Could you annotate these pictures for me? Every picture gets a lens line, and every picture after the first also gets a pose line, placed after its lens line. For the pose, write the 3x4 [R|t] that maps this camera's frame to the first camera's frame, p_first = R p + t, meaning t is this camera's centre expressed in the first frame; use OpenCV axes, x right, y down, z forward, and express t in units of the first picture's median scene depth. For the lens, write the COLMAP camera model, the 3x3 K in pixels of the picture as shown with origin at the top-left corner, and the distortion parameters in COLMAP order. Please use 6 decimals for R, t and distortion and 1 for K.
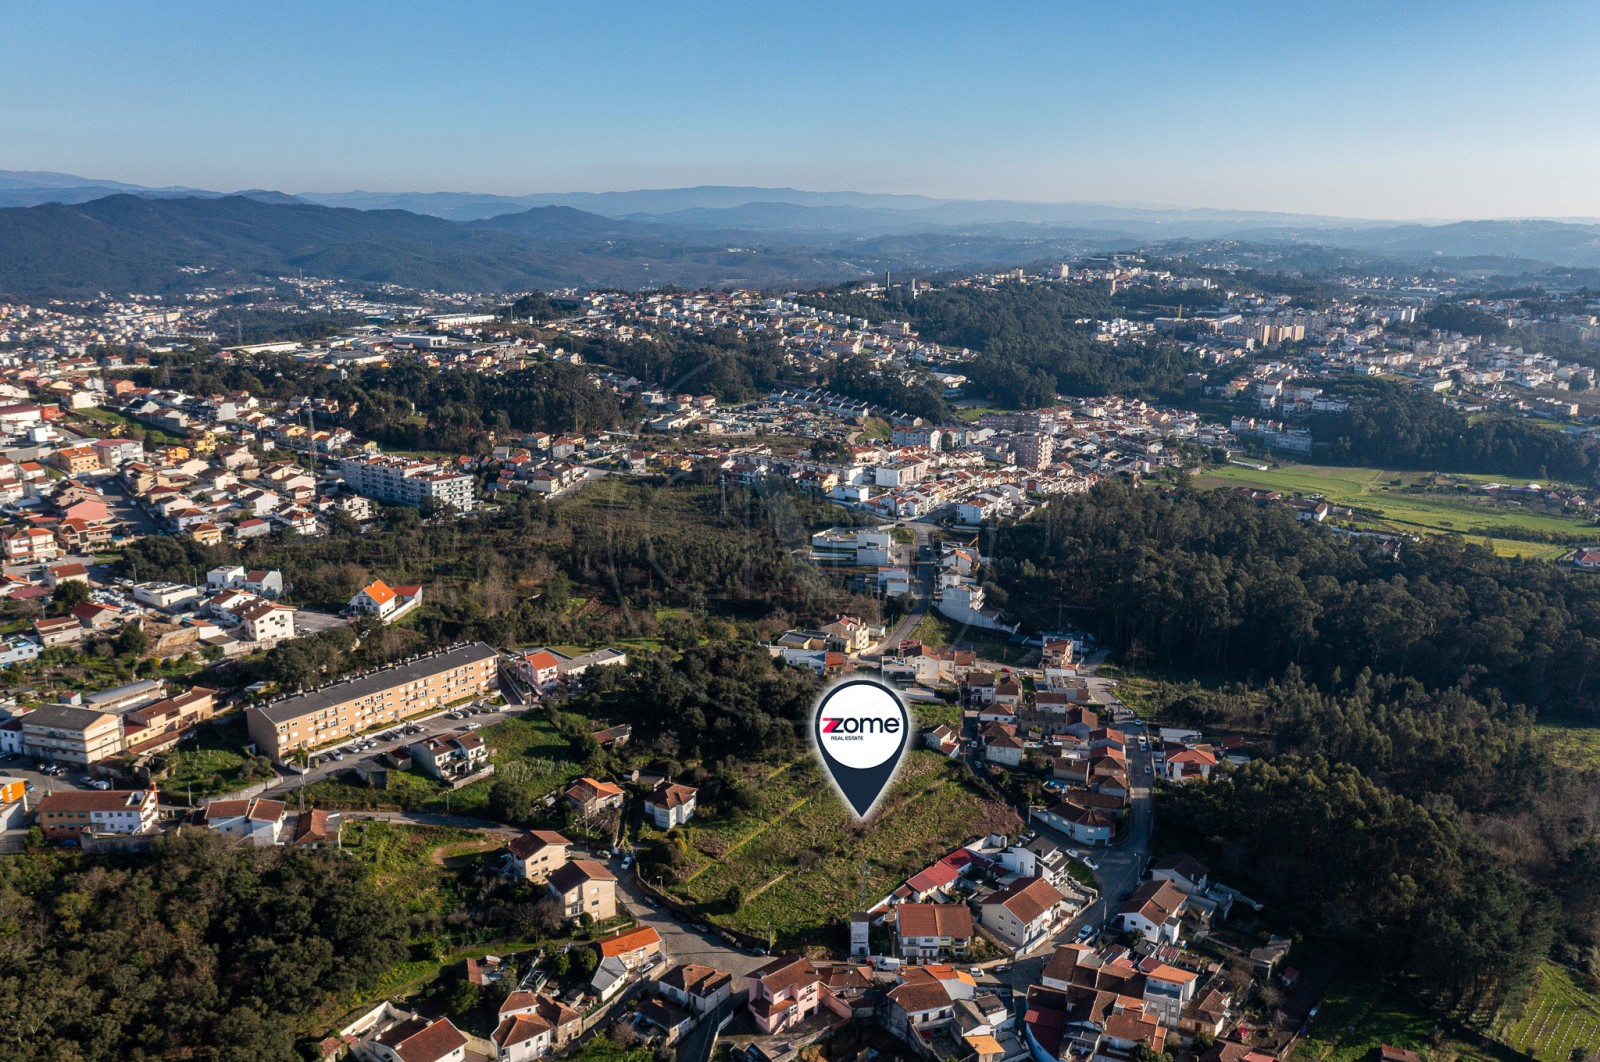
lens RADIAL K [[1261.6, 0, 794.4], [0, 1261.6, 565.0], [0, 0, 1]] dist [0.000884, 0.043465]
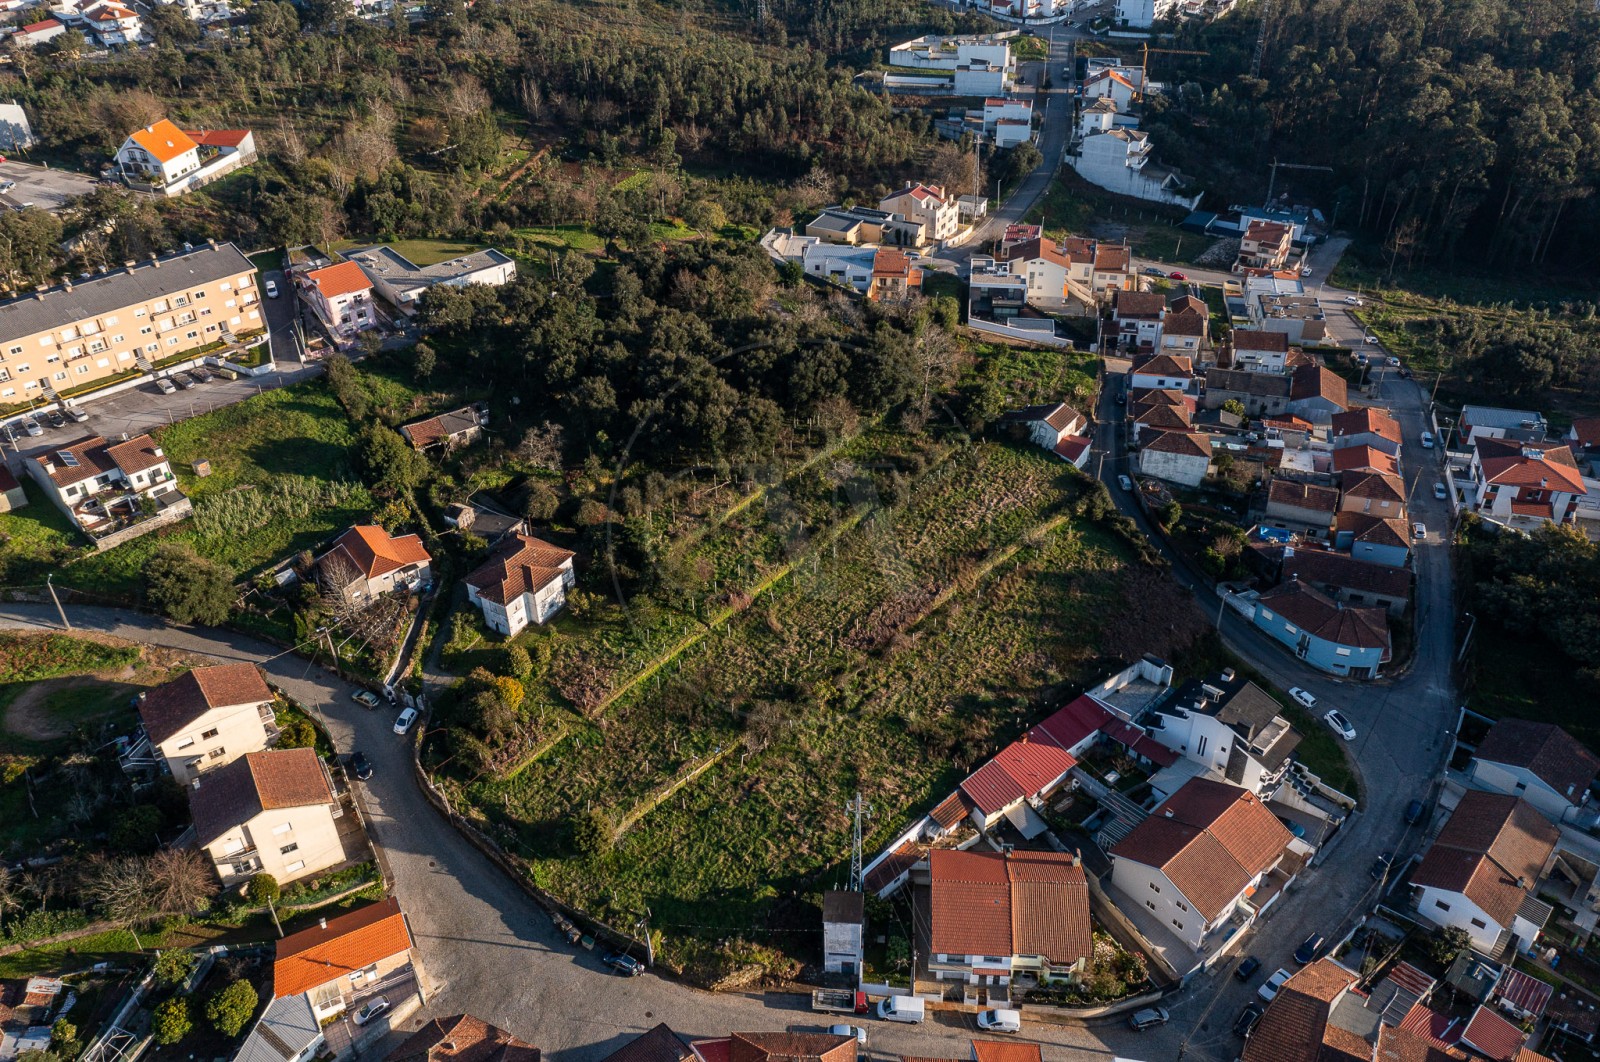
lens RADIAL K [[1261.6, 0, 795.2], [0, 1261.6, 532.0], [0, 0, 1]] dist [0.000884, 0.043465]
pose [[0.995108, 0.031716, -0.093561, 0.056590], [0.000656, 0.944924, 0.327290, -0.000778], [0.098788, -0.325750, 0.940281, 0.471836]]
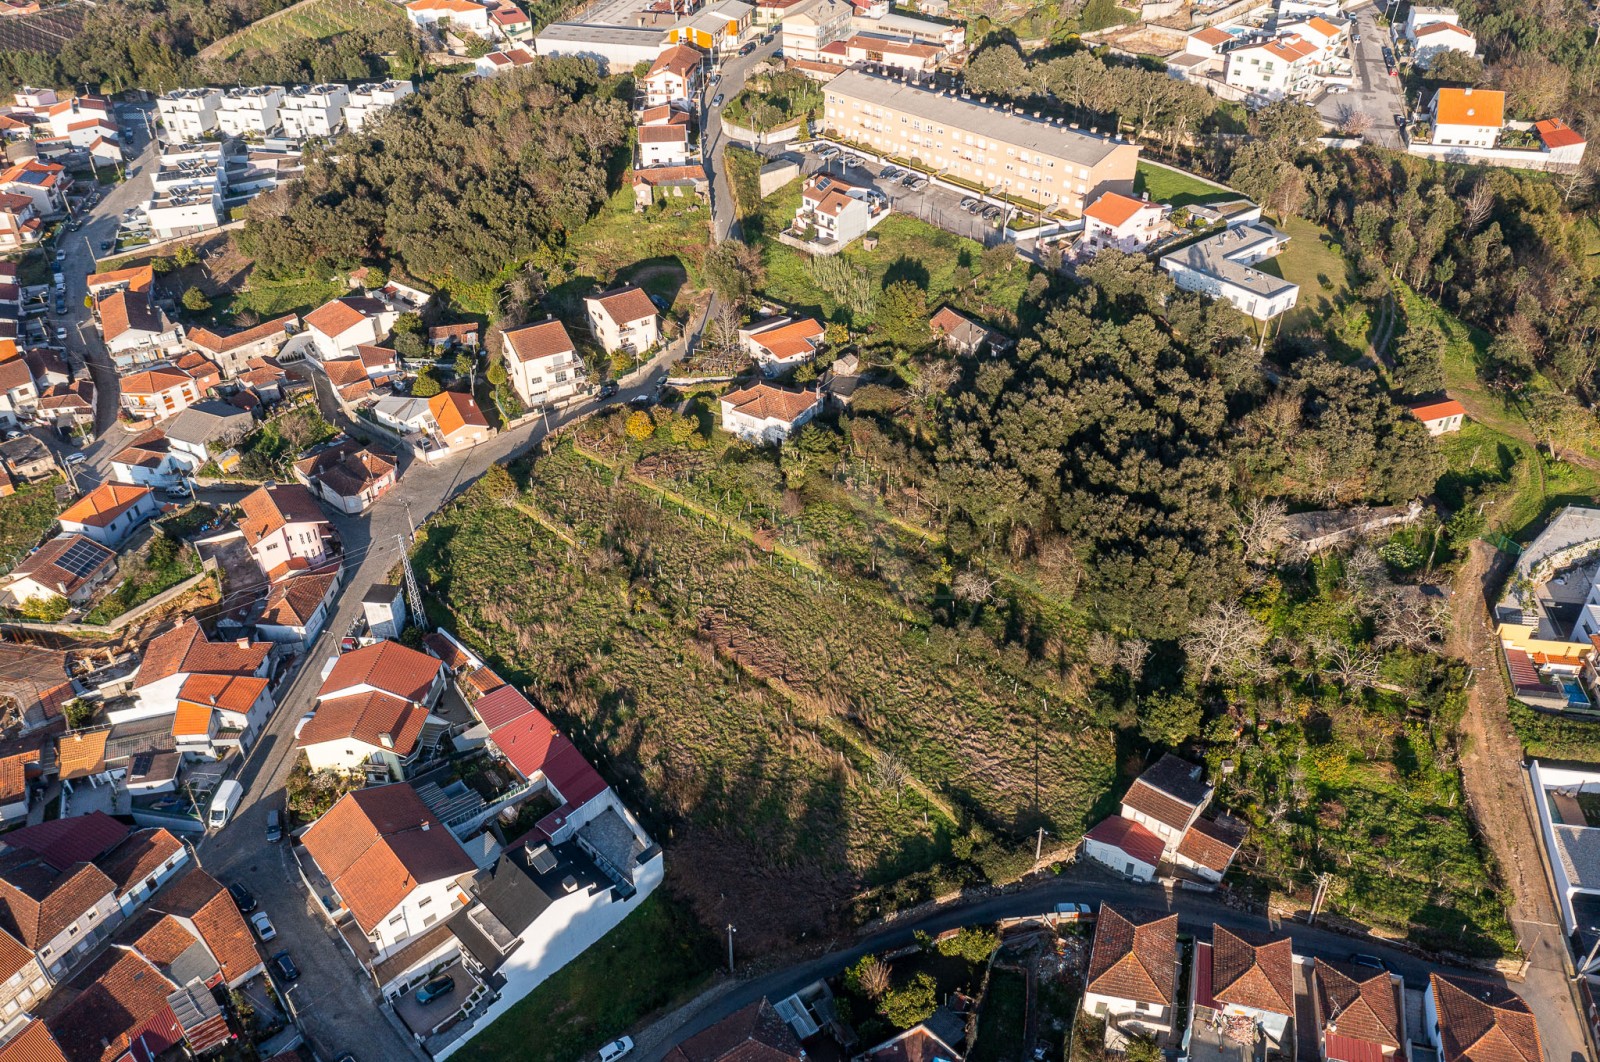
lens RADIAL K [[1261.6, 0, 798.3], [0, 1261.6, 530.2], [0, 0, 1]] dist [0.000884, 0.043465]
pose [[-0.120290, 0.570688, -0.812308, 0.390289], [-0.252759, 0.773678, 0.580978, -0.115222], [0.960023, 0.275204, 0.051181, 0.892254]]
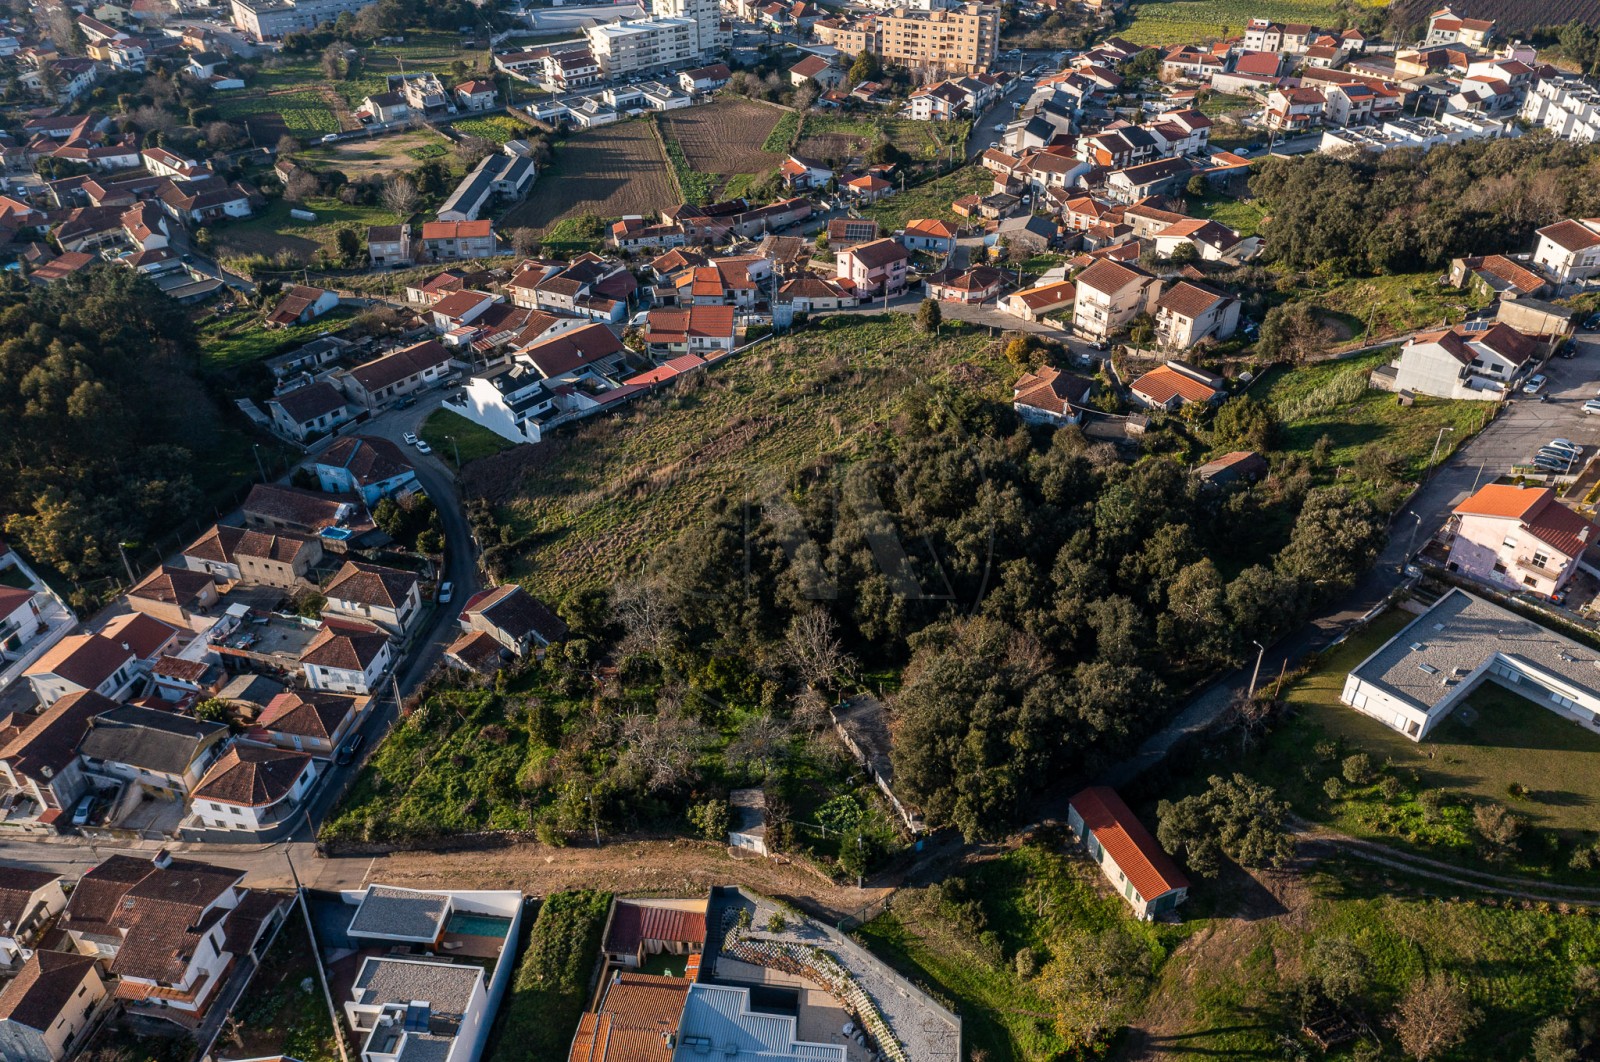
lens RADIAL K [[1261.6, 0, 805.5], [0, 1261.6, 536.9], [0, 0, 1]] dist [0.000884, 0.043465]
pose [[-0.997690, -0.039138, 0.055525, -0.013638], [0.017907, 0.636929, 0.770714, -0.218376], [-0.065529, 0.769928, -0.634757, 1.294929]]
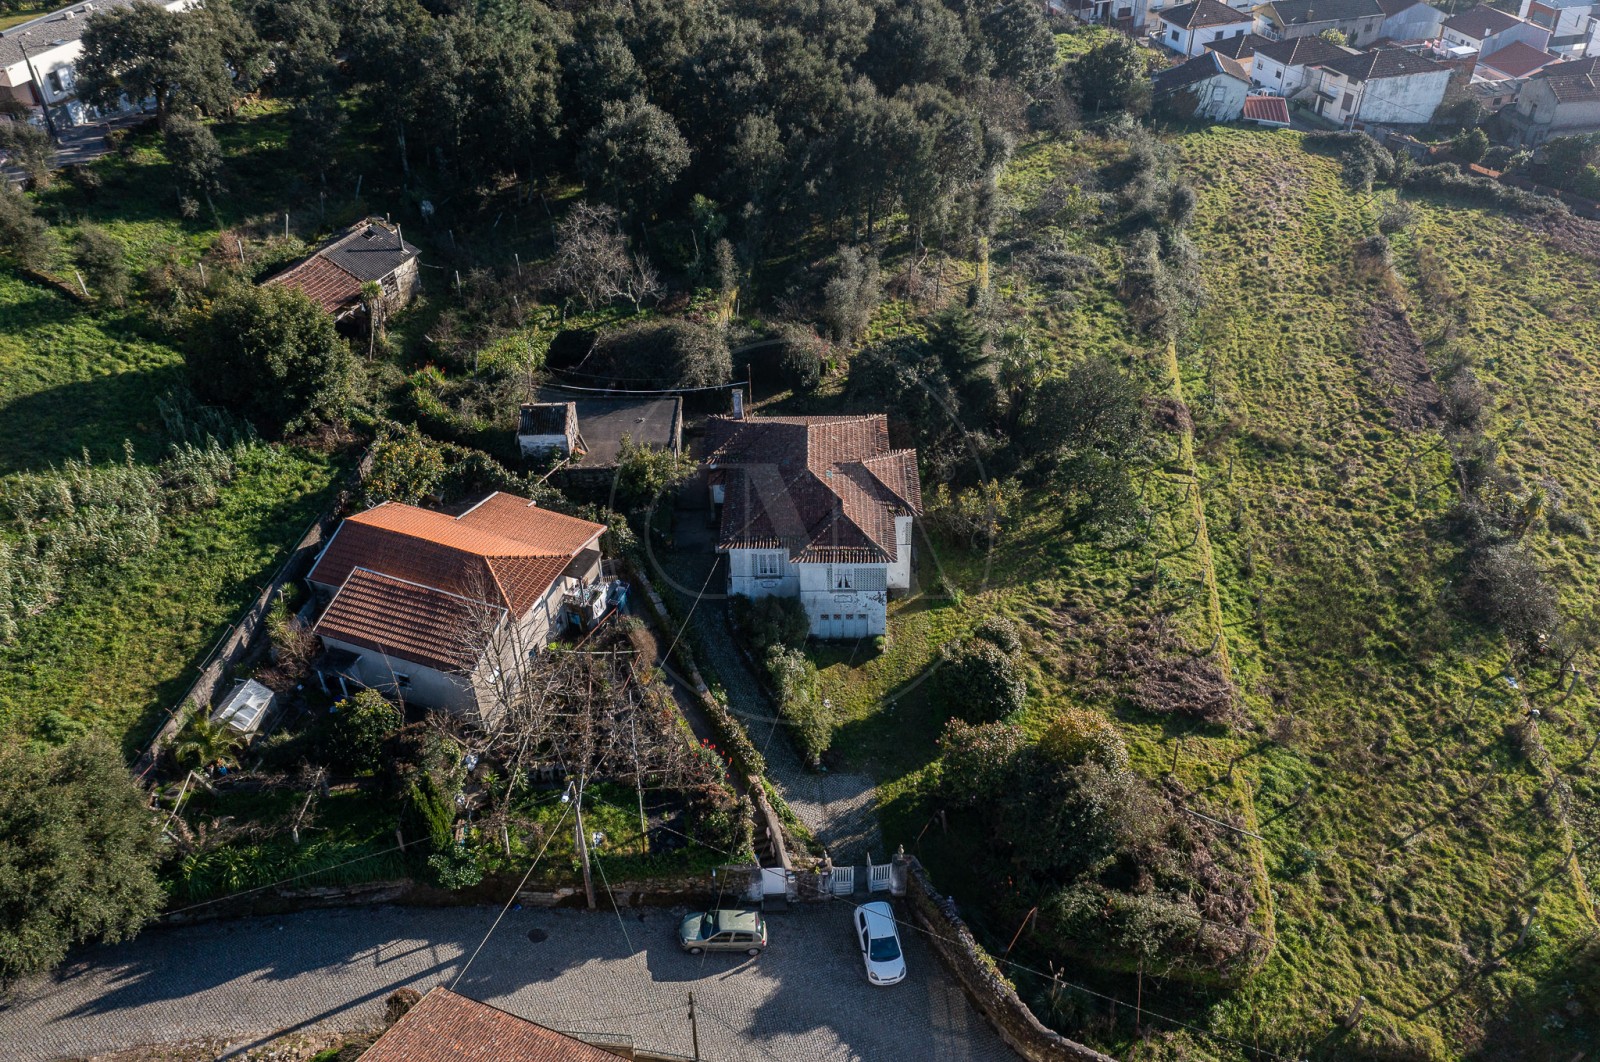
lens RADIAL K [[1261.6, 0, 801.8], [0, 1261.6, 532.2], [0, 0, 1]] dist [0.000884, 0.043465]
pose [[0.900083, -0.287270, 0.327608, -0.153684], [0.143935, 0.905702, 0.398731, 0.094059], [-0.411258, -0.311736, 0.856555, 0.727599]]
